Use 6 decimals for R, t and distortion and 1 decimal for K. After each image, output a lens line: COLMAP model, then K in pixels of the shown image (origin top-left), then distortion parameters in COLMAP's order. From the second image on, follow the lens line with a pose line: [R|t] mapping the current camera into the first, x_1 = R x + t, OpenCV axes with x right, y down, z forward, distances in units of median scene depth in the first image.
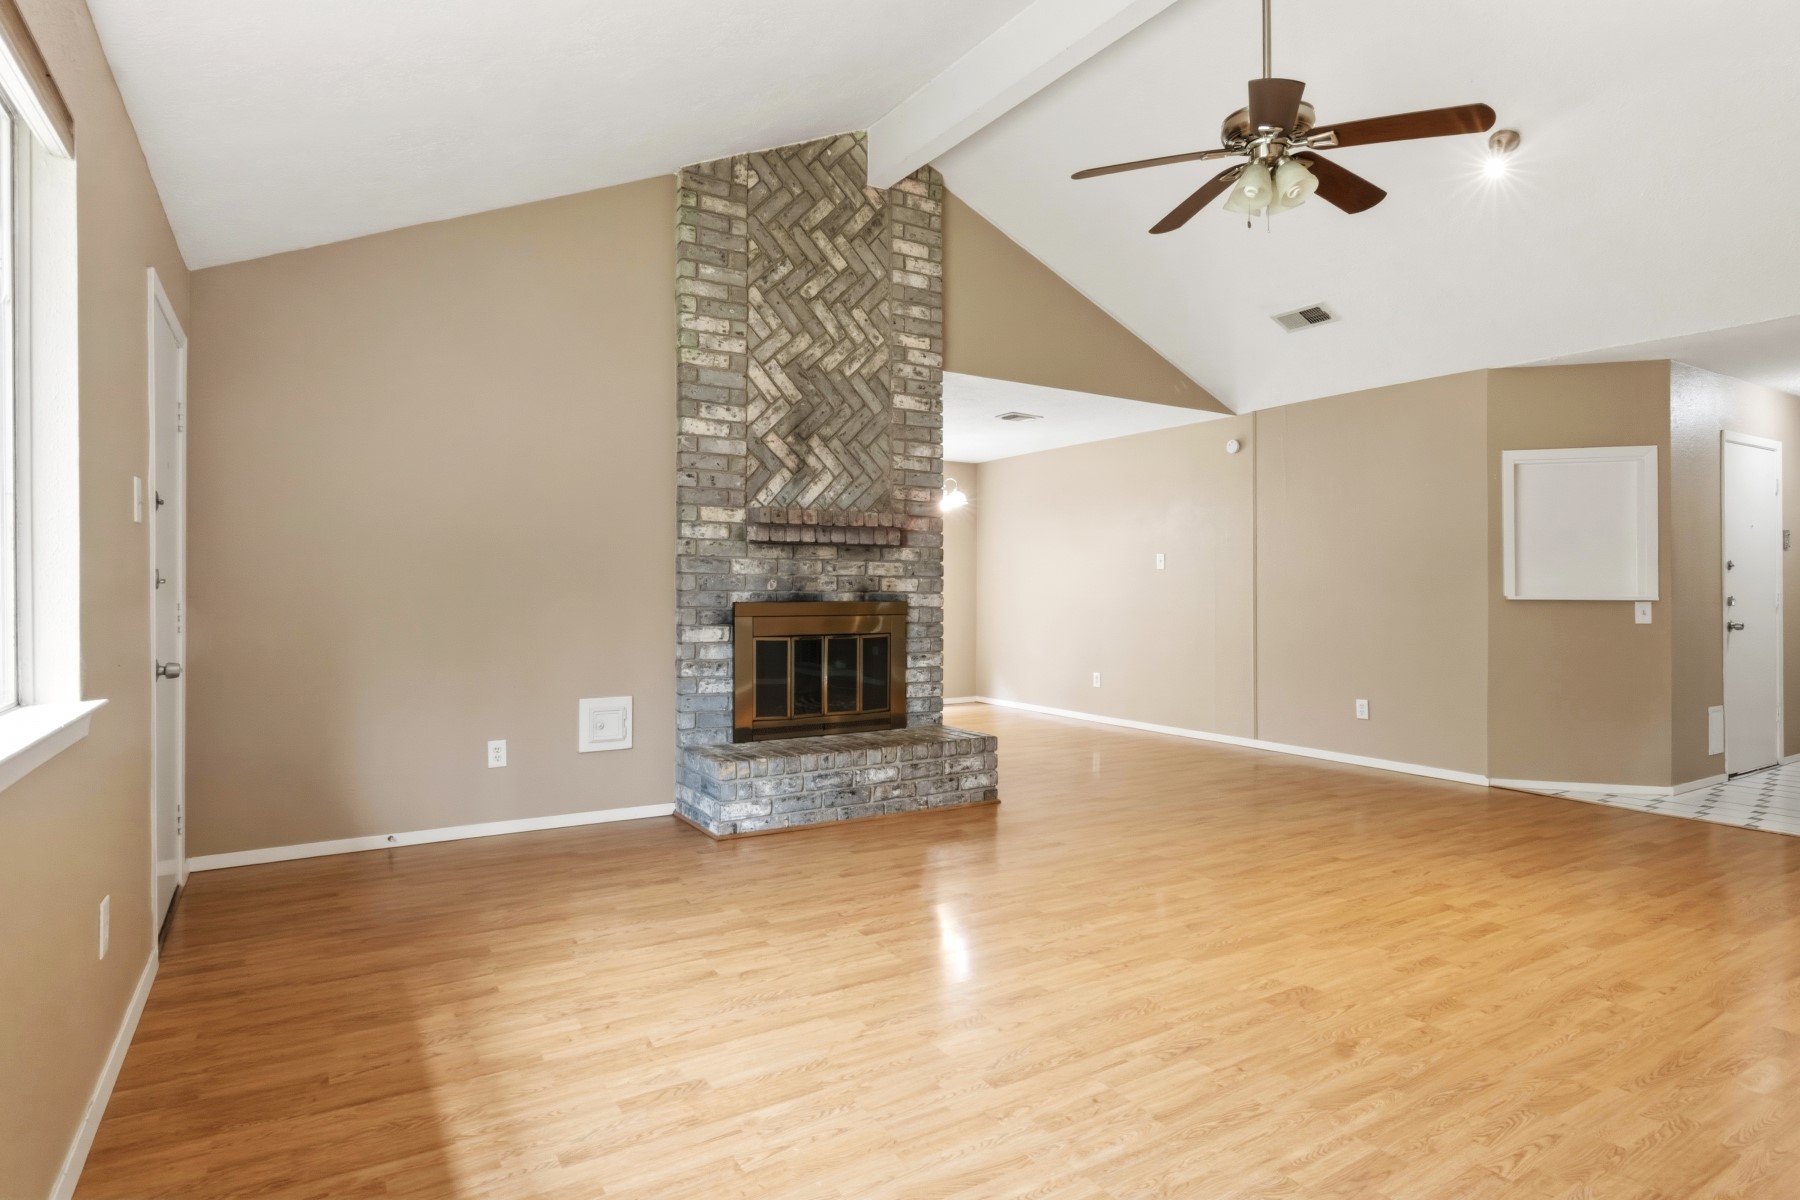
lens RADIAL K [[970.2, 0, 882.3], [0, 970.2, 580.4], [0, 0, 1]] dist [0.002244, 0.000662]
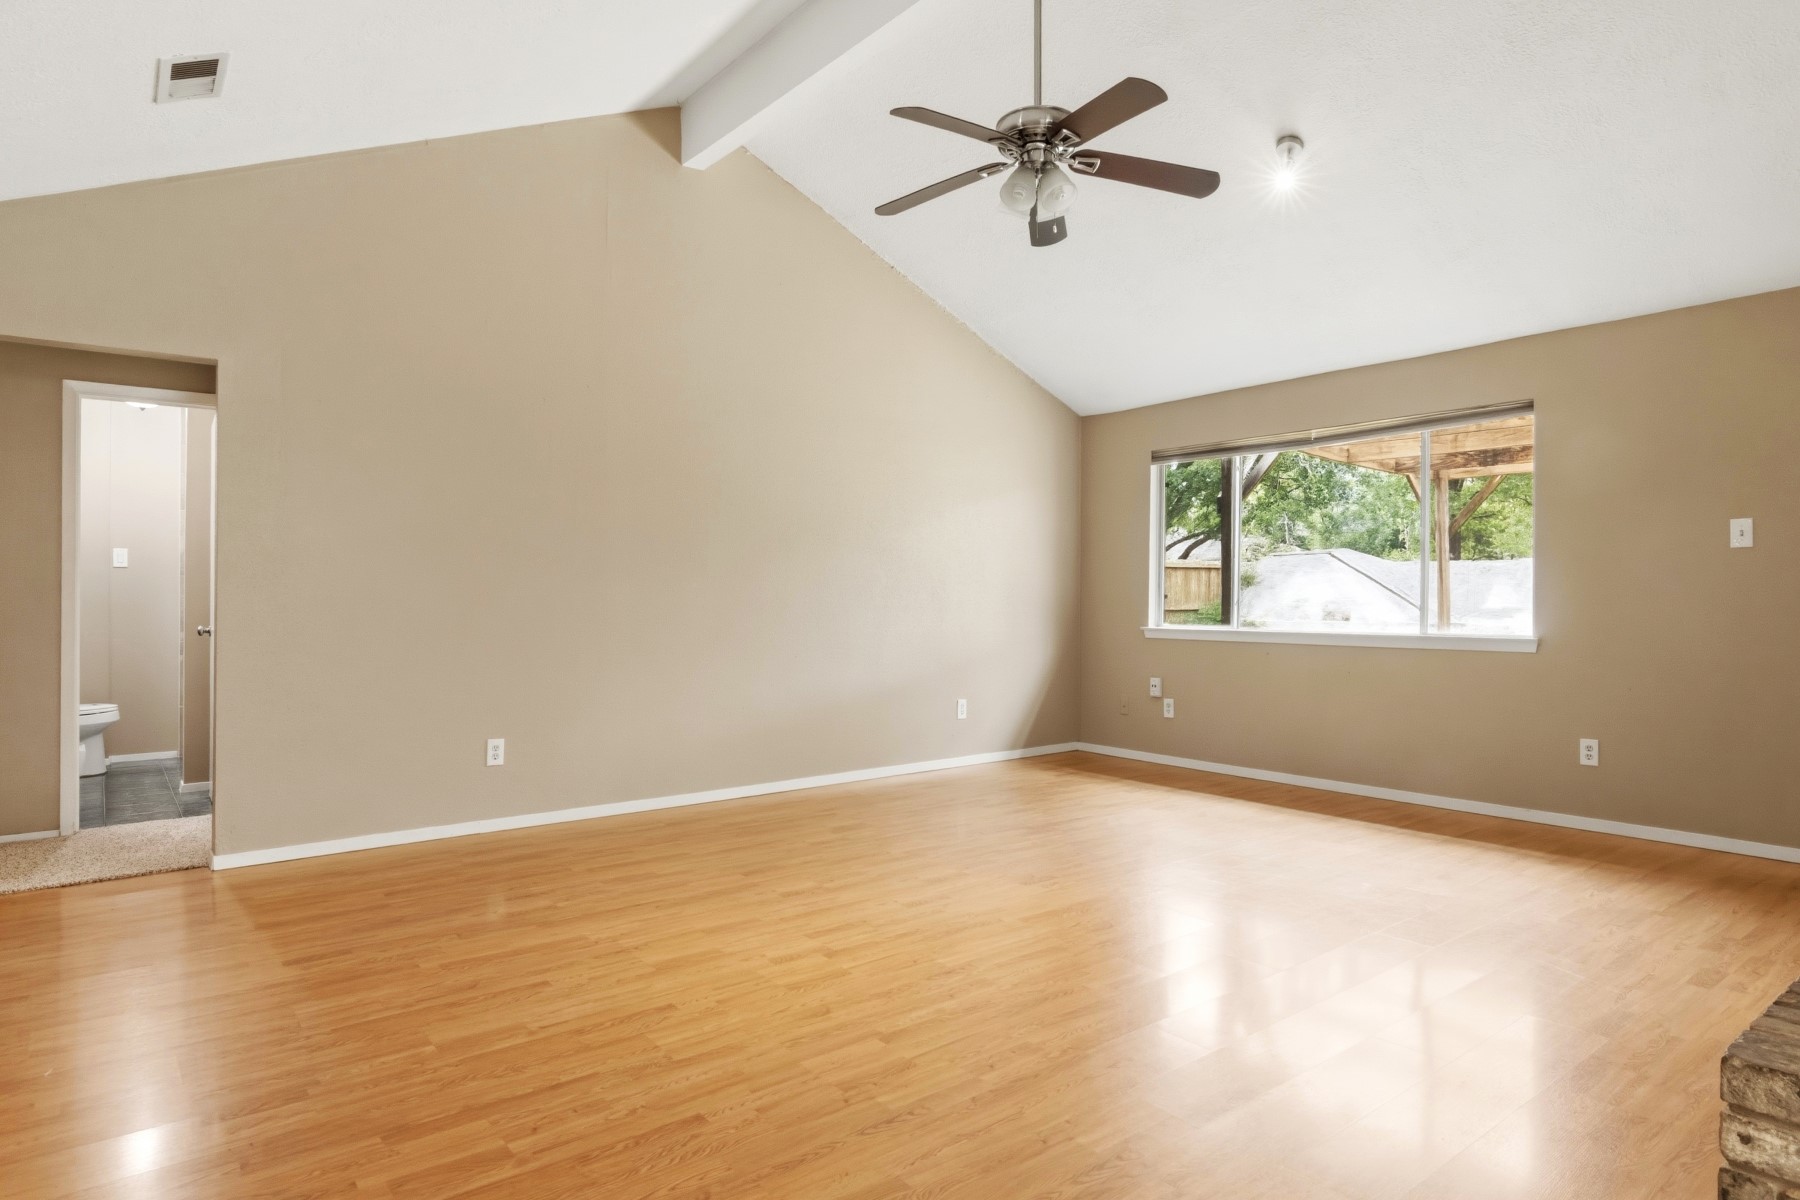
lens RADIAL K [[1049.1, 0, 892.5], [0, 1049.1, 603.1], [0, 0, 1]] dist [-0.006316, -0.002655]
pose [[-0.992103, 0.005783, -0.125290, 0.426910], [0.006407, 0.999969, -0.004576, 0.014306], [0.125260, -0.005342, -0.992110, 1.295576]]
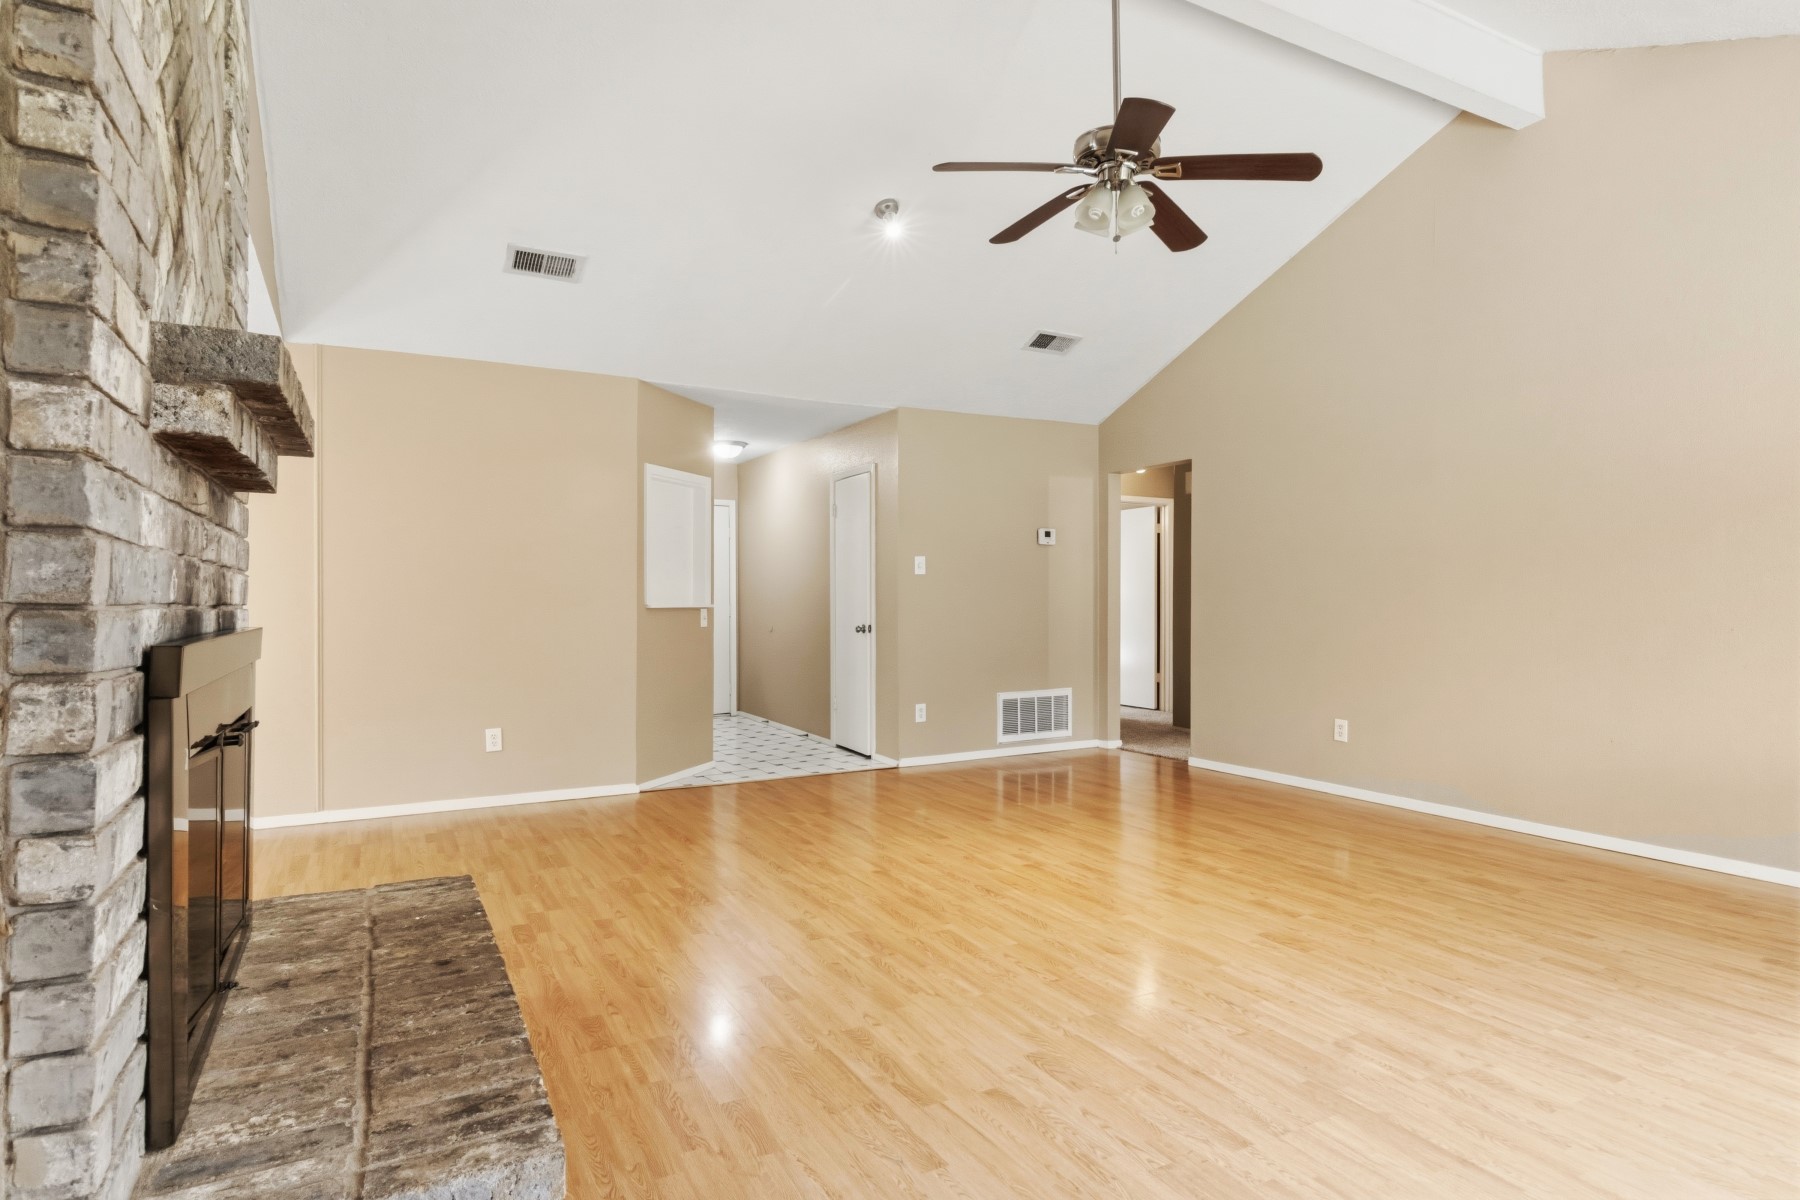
lens RADIAL K [[970.2, 0, 906.2], [0, 970.2, 618.4], [0, 0, 1]] dist [0.002244, 0.000662]
pose [[0.024988, -0.020910, 0.999469, -0.402421], [-0.013883, 0.999678, 0.021262, 0.005736], [-0.999591, -0.014407, 0.024690, 0.747963]]
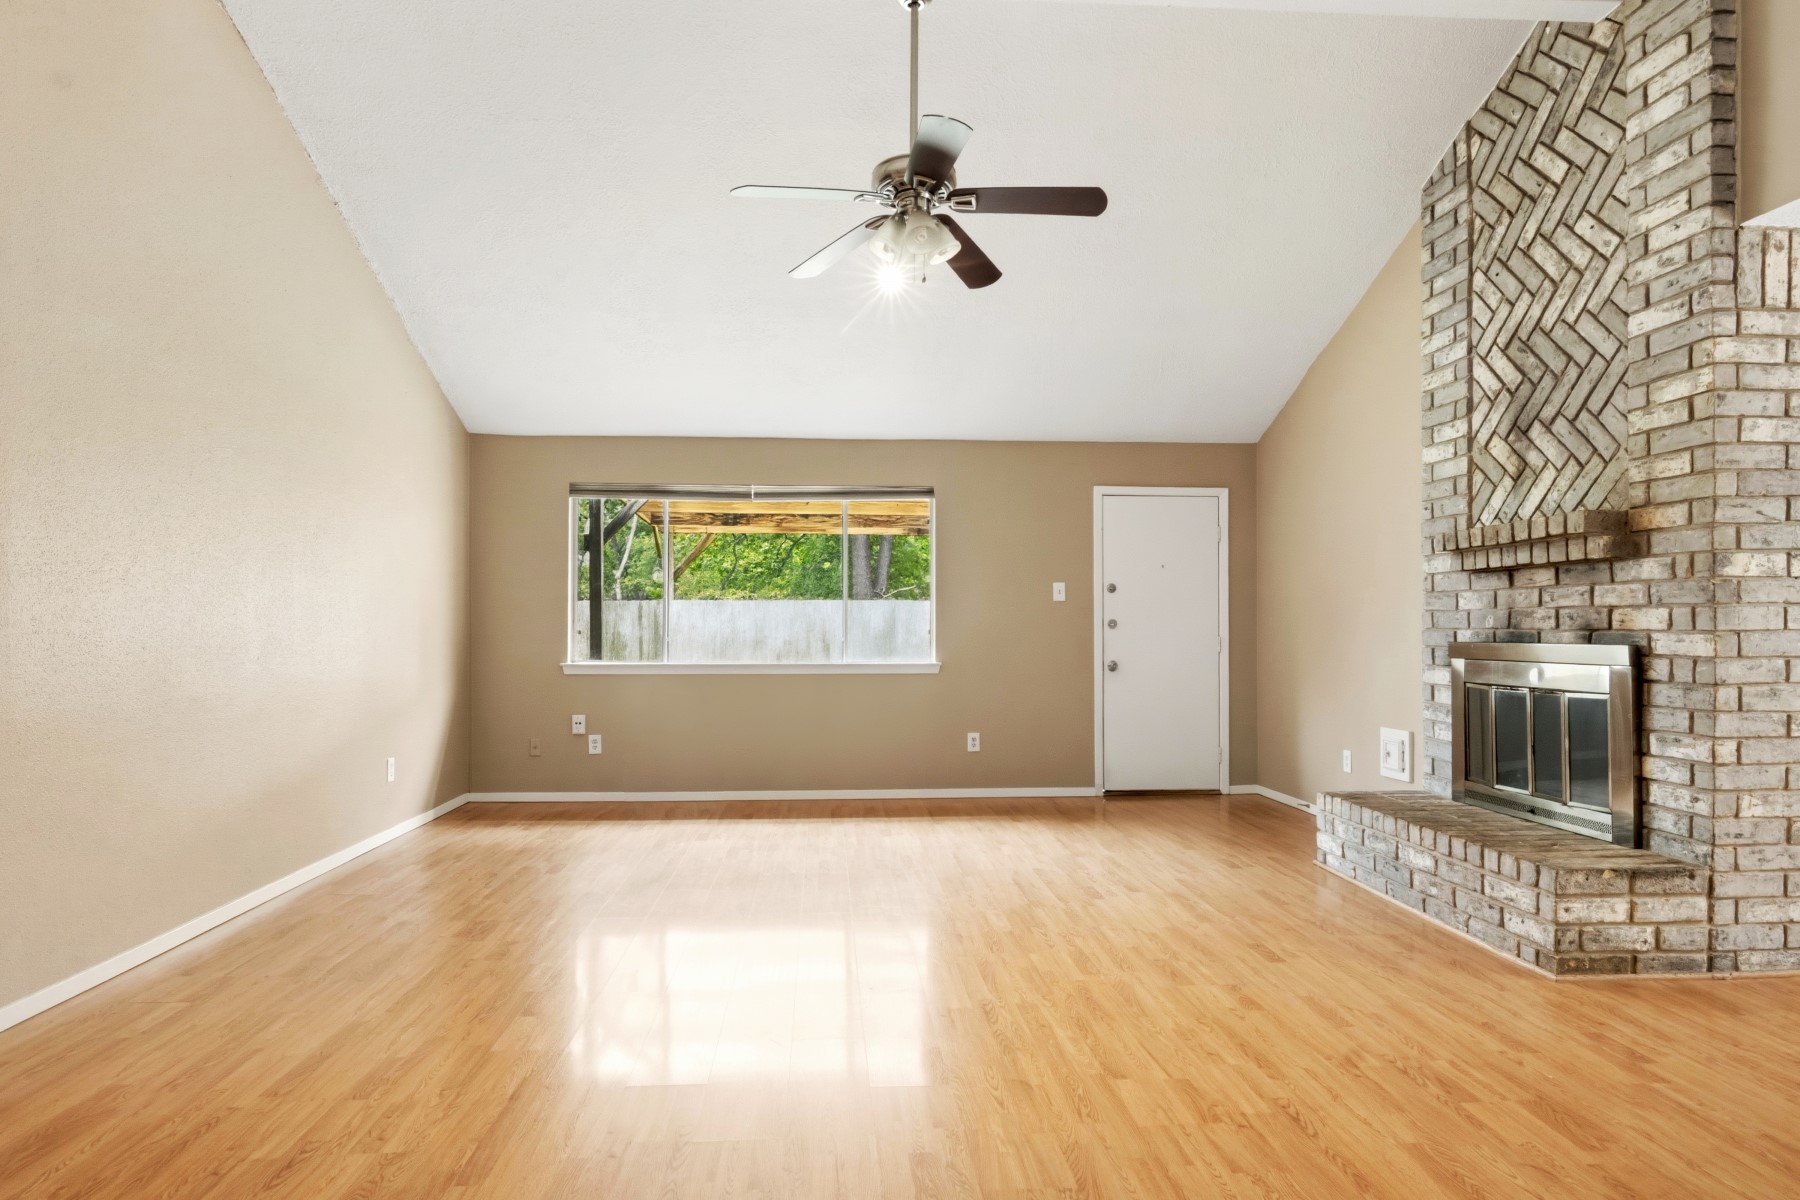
lens RADIAL K [[970.2, 0, 898.4], [0, 970.2, 622.5], [0, 0, 1]] dist [0.002244, 0.000662]
pose [[-0.447931, -0.005308, -0.894052, 0.838044], [0.011670, 0.999862, -0.011783, 0.009286], [0.893992, -0.015712, -0.447808, 0.905955]]
